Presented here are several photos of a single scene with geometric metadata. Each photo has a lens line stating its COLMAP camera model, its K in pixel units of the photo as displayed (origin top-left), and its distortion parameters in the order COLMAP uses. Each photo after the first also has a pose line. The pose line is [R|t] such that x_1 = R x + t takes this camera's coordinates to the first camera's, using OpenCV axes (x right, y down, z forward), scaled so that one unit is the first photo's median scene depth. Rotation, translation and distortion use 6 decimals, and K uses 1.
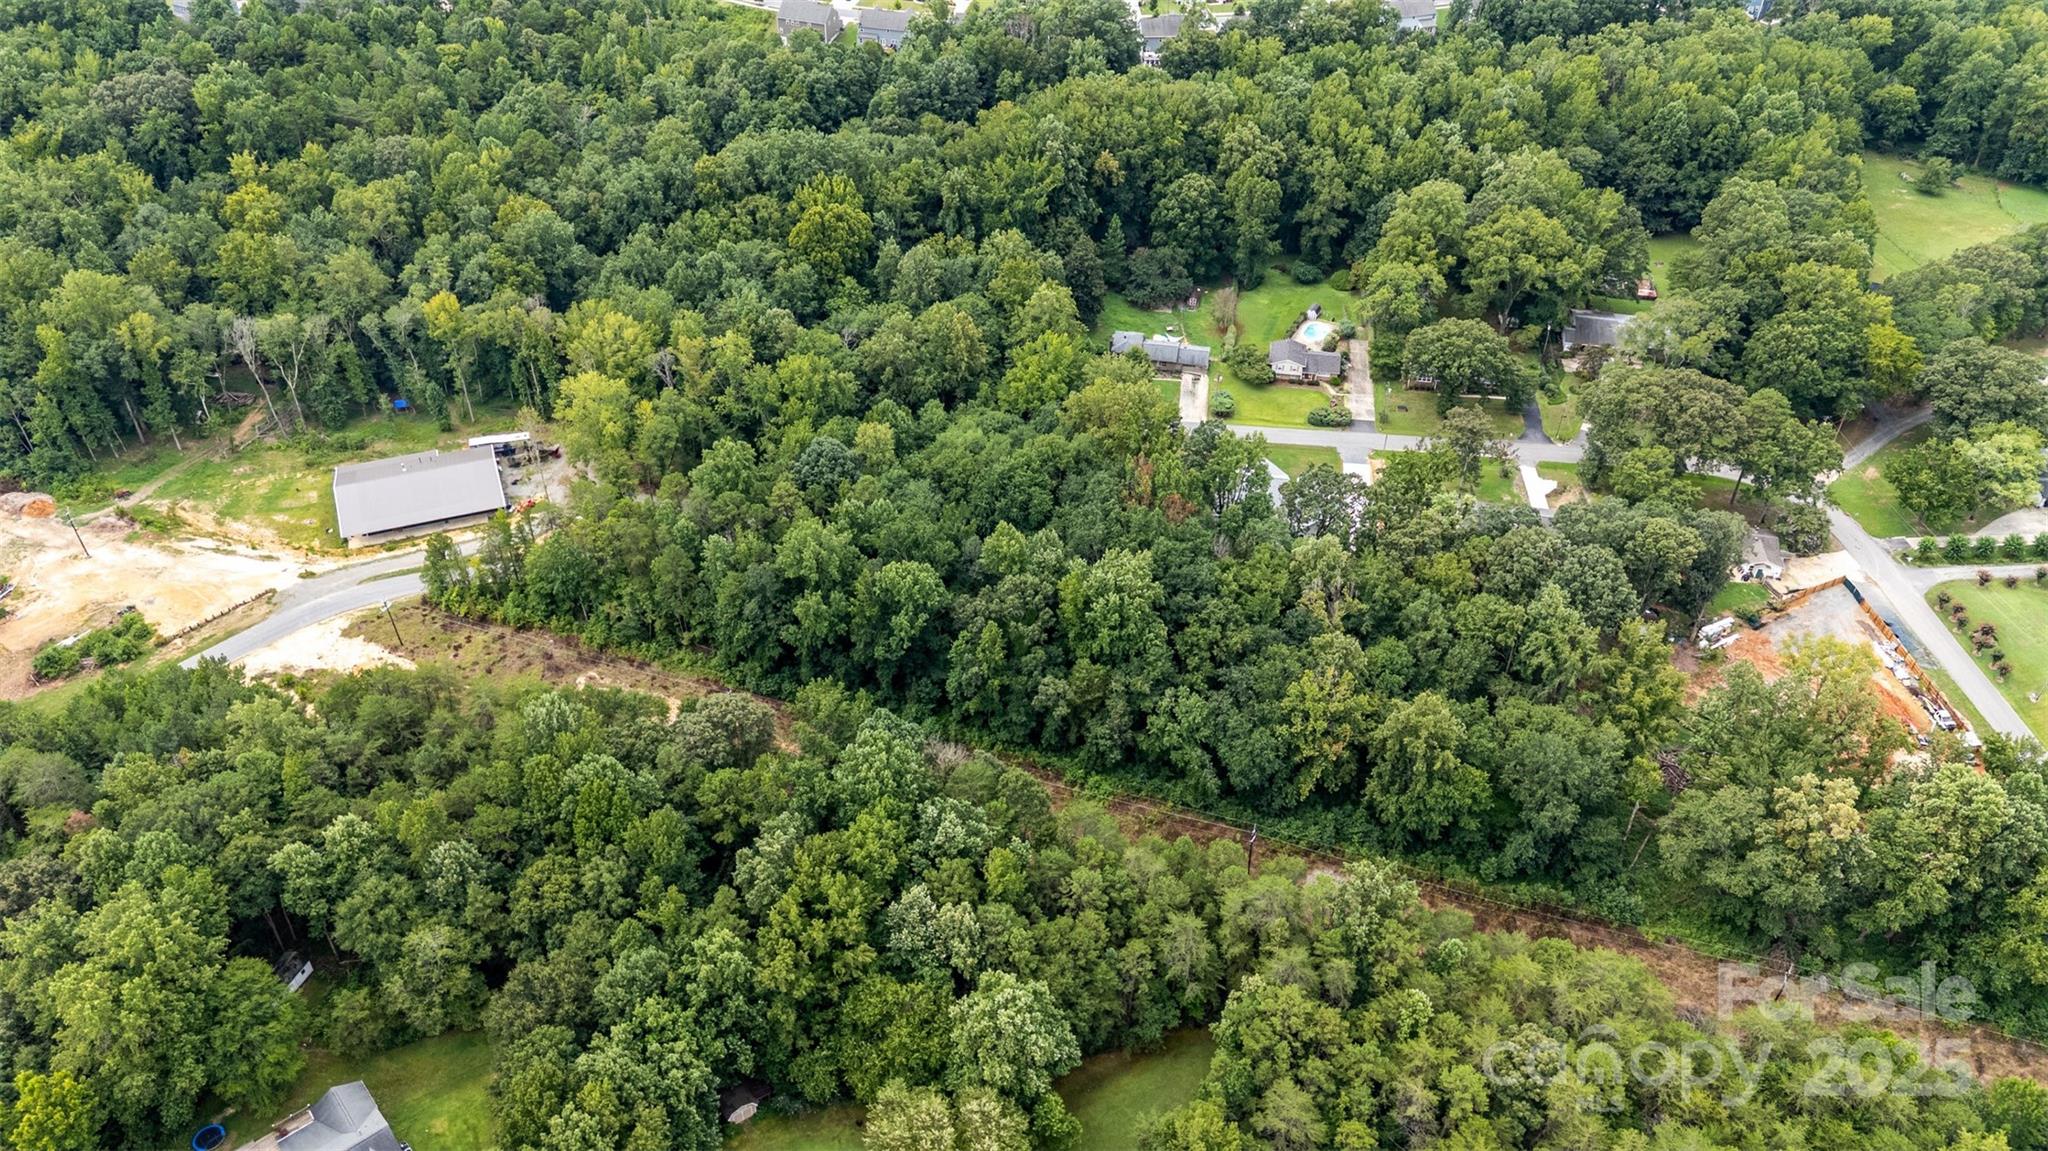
lens RADIAL K [[1563.1, 0, 1021.6], [0, 1563.1, 570.7], [0, 0, 1]] dist [0.064843, -0.005502]
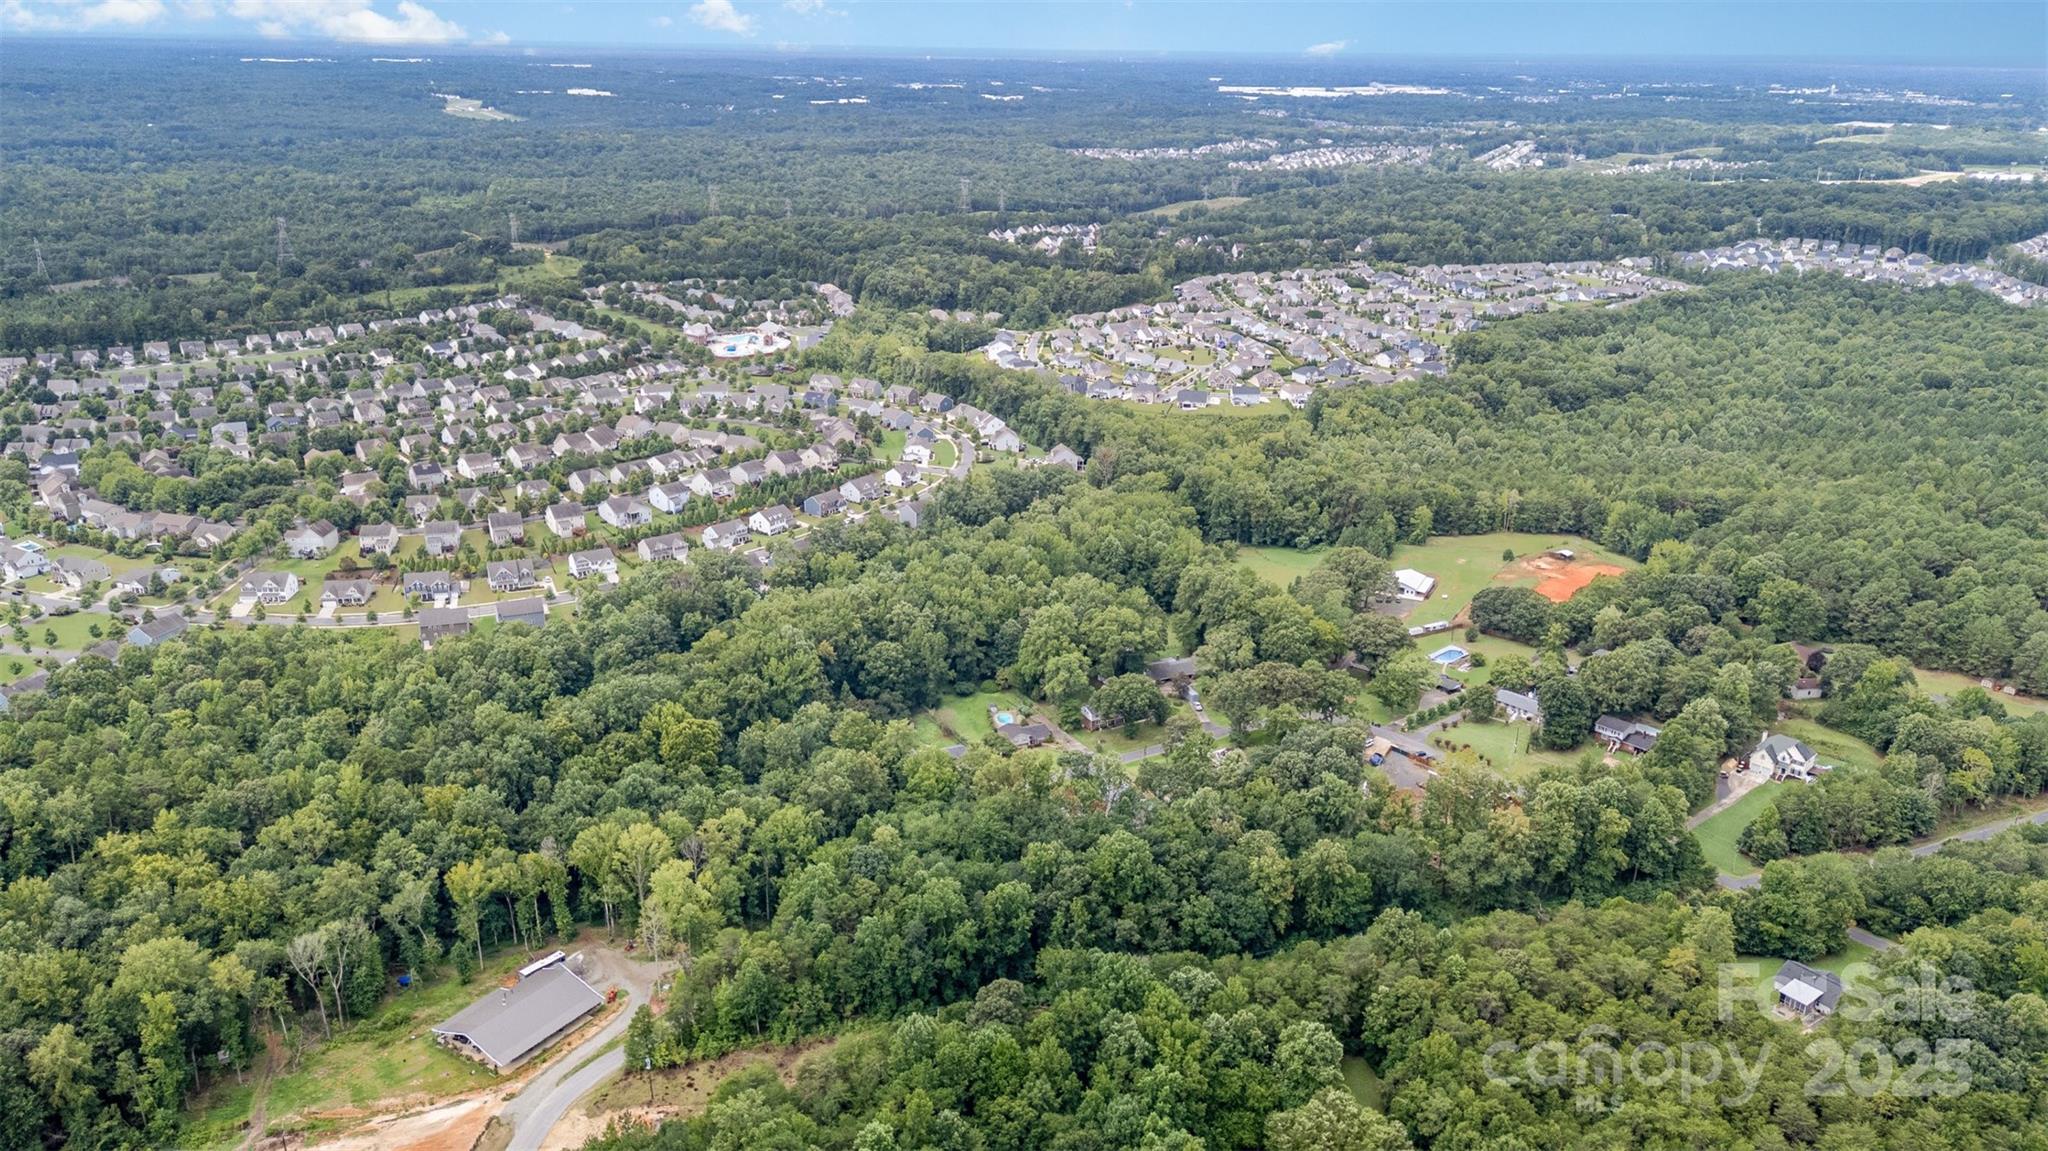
lens RADIAL K [[1563.1, 0, 1028.2], [0, 1563.1, 574.8], [0, 0, 1]] dist [0.064843, -0.005502]
pose [[0.799673, -0.203306, 0.564968, -0.743891], [0.375141, 0.903849, -0.205732, 0.039587], [-0.468820, 0.376461, 0.799052, -0.268186]]
